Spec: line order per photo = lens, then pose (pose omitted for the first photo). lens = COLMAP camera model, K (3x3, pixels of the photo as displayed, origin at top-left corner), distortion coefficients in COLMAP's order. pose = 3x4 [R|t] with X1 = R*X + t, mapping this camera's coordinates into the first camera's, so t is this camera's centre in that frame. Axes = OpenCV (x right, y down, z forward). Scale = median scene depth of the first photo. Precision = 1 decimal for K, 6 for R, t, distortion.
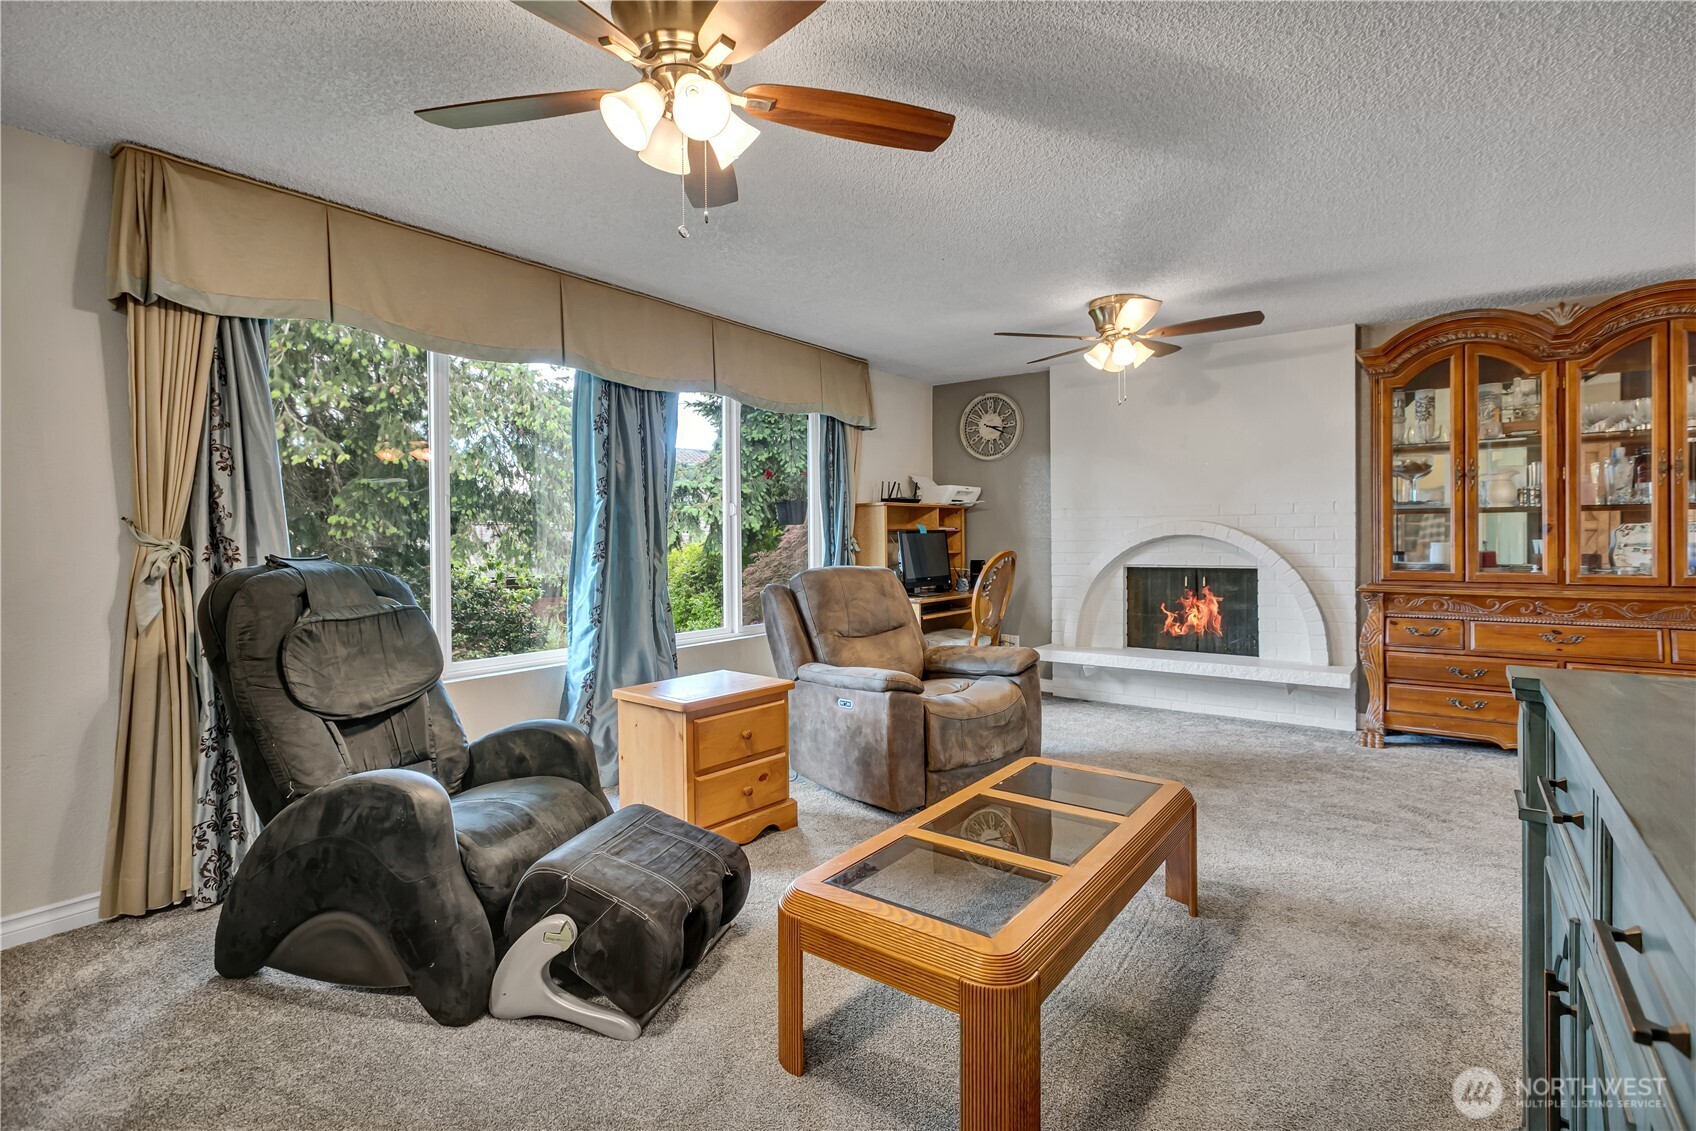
lens RADIAL K [[796.8, 0, 855.2], [0, 796.8, 544.5], [0, 0, 1]] dist [-0.000074, -0.000366]
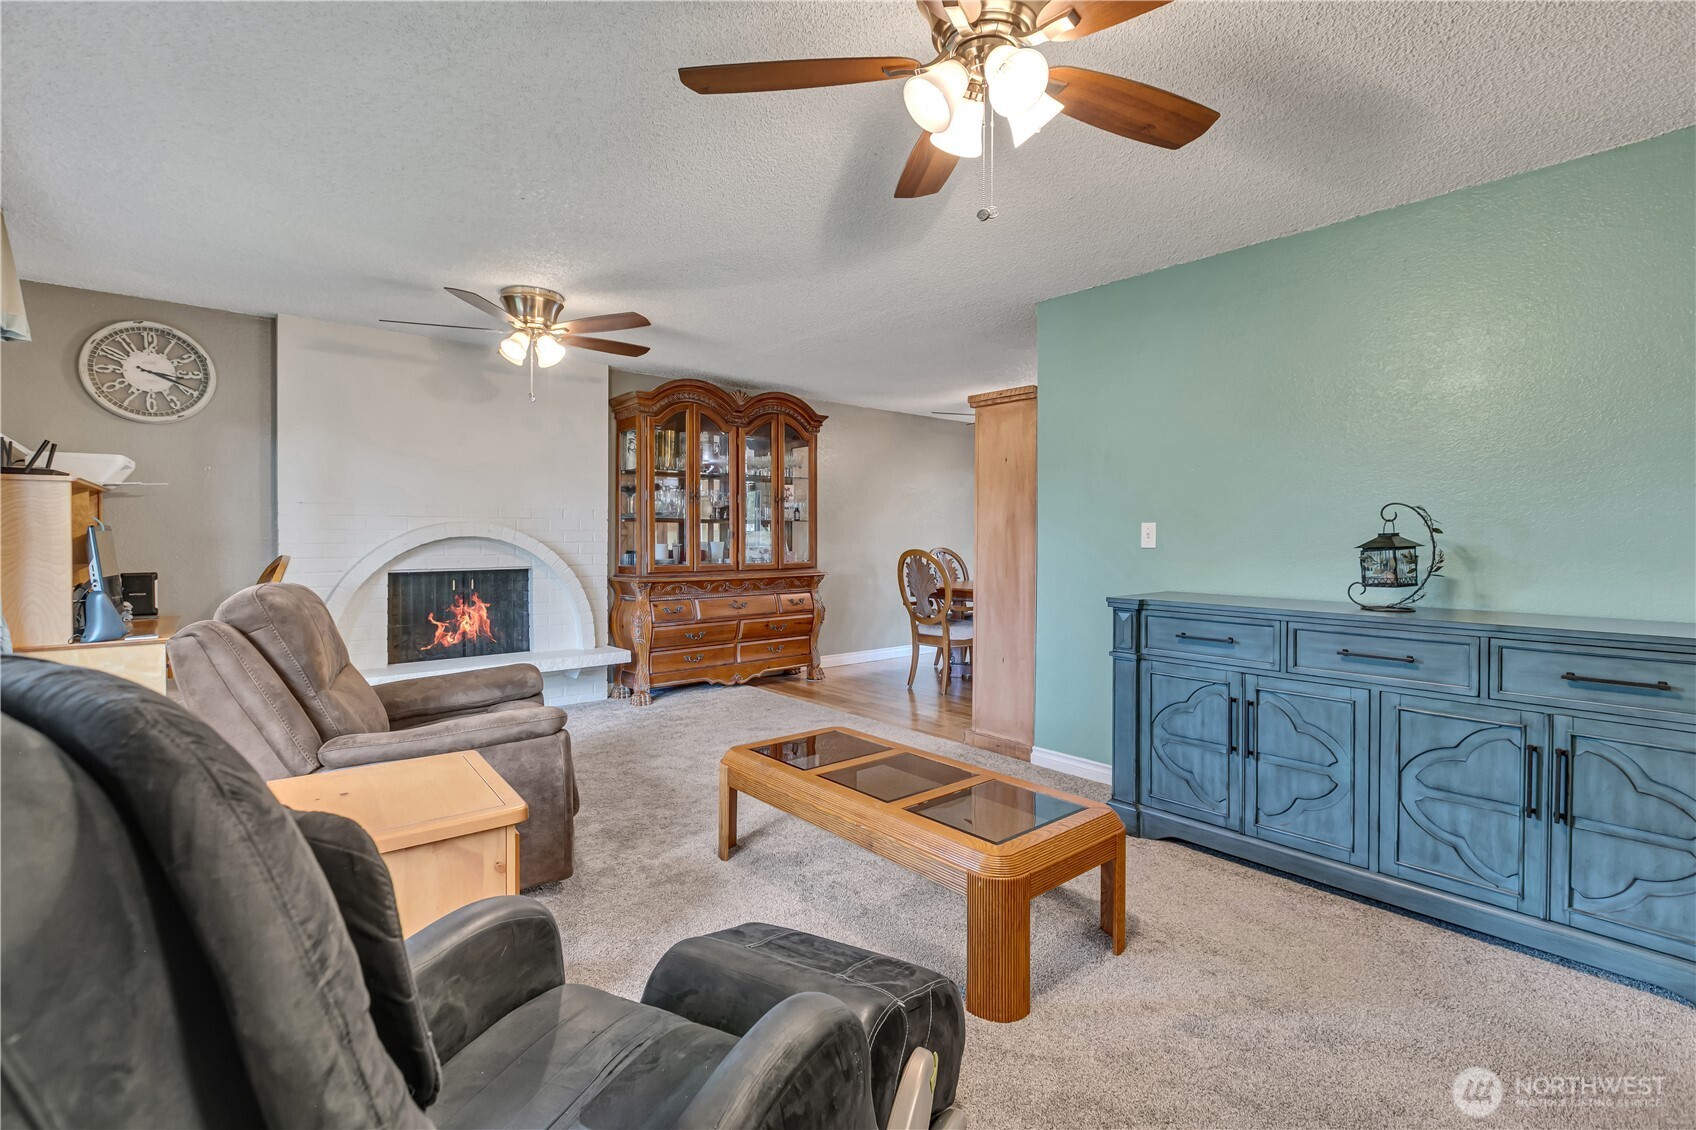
lens RADIAL K [[767.9, 0, 856.4], [0, 767.9, 532.1], [0, 0, 1]] dist [0.000509, -0.000646]
pose [[0.205225, 0.013991, 0.978615, -0.488479], [0.007631, 0.999845, -0.015895, 0.001053], [-0.978685, 0.010730, 0.205086, 0.425911]]
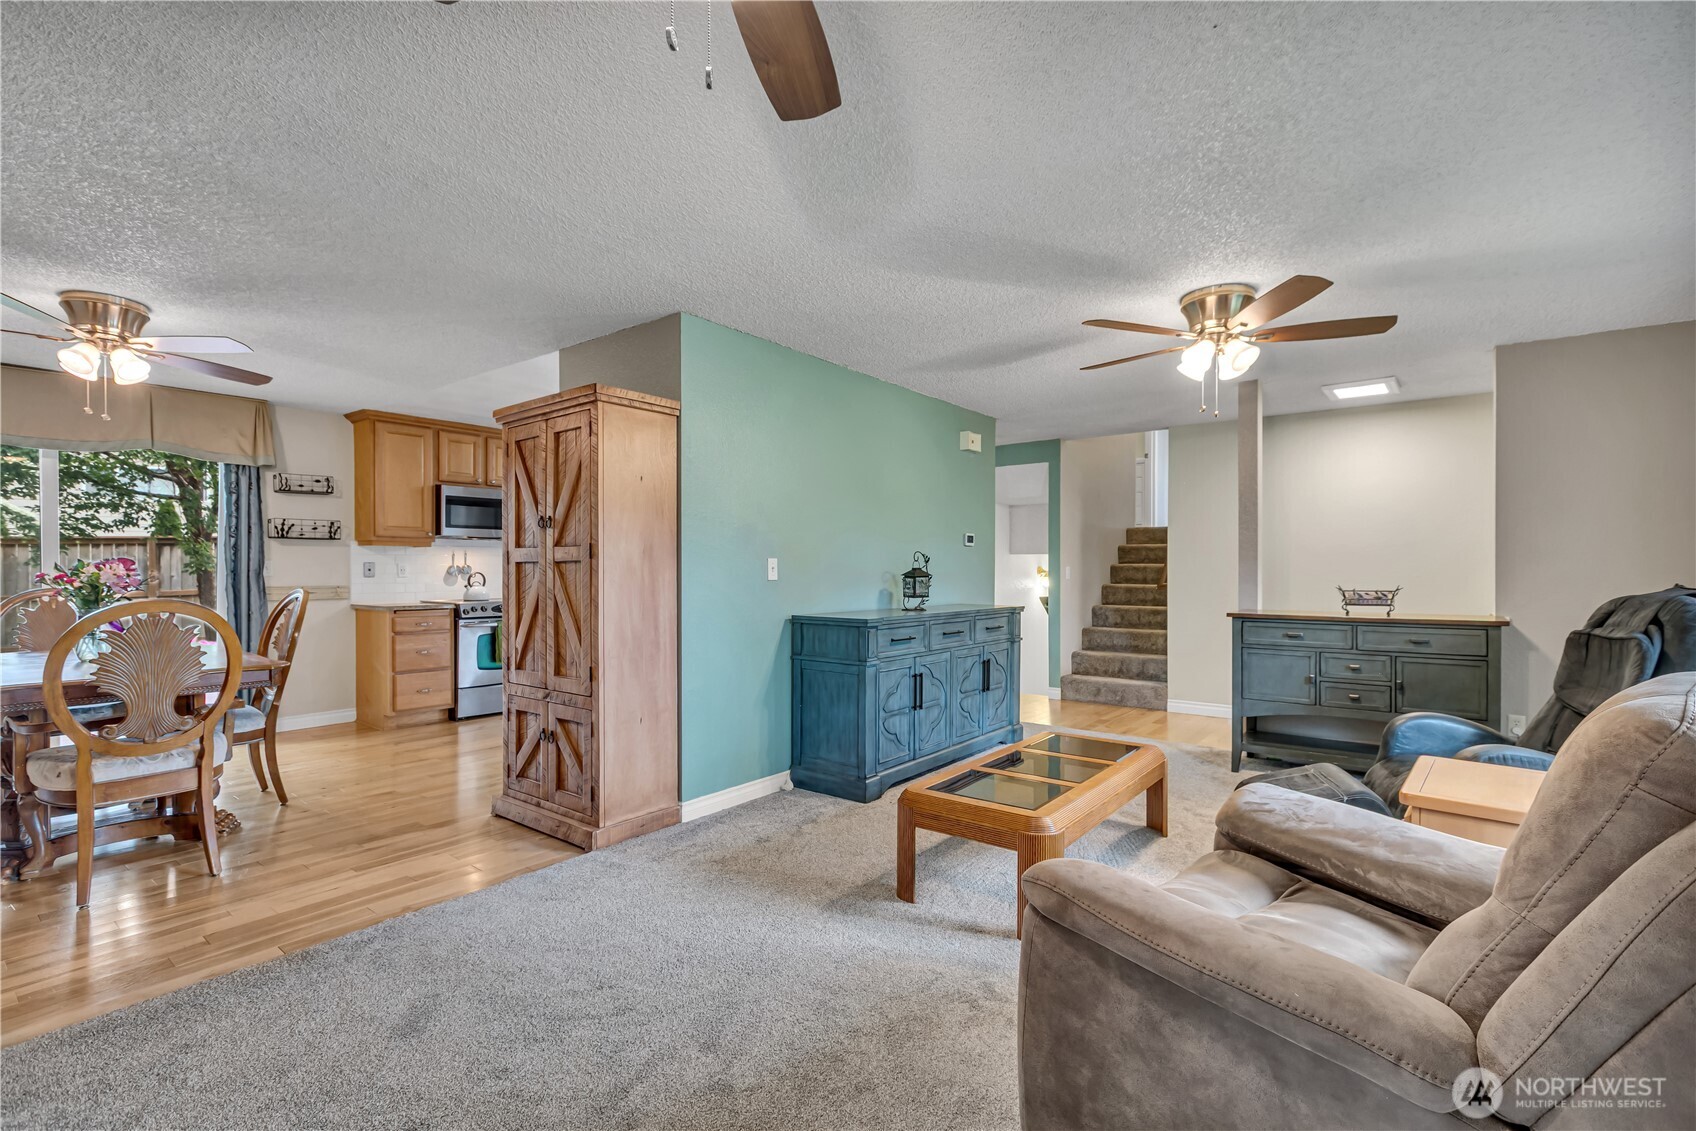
lens RADIAL K [[766.7, 0, 853.5], [0, 766.7, 571.3], [0, 0, 1]] dist [0.000547, 0.000481]
pose [[-0.999818, 0.008847, 0.016891, 0.276712], [0.009120, 0.999828, 0.016148, -0.018729], [-0.016745, 0.016299, -0.999727, 1.253204]]
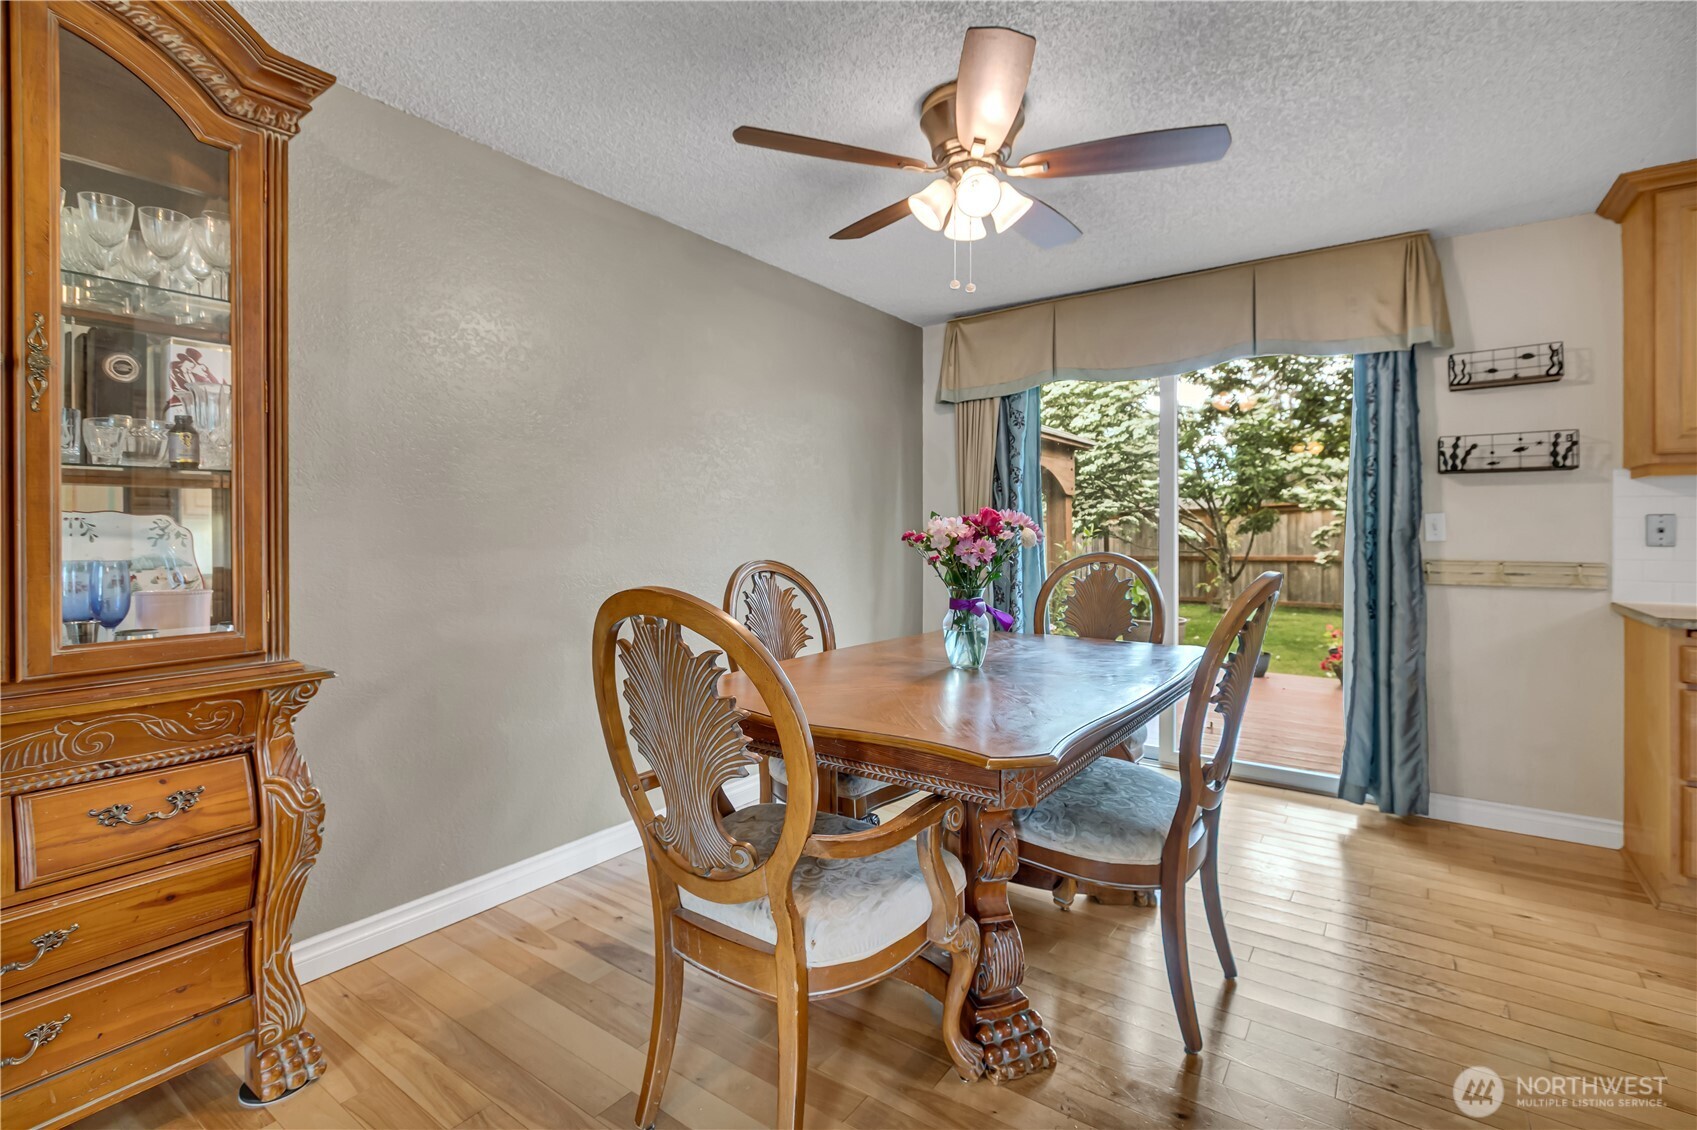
lens RADIAL K [[785.6, 0, 855.0], [0, 785.6, 530.3], [0, 0, 1]] dist [-0.003528, 0.000527]
pose [[-0.028625, 0.006628, 0.999568, 0.558744], [0.010119, 0.999929, -0.006340, -0.009390], [-0.999539, 0.009933, -0.028690, 0.533417]]
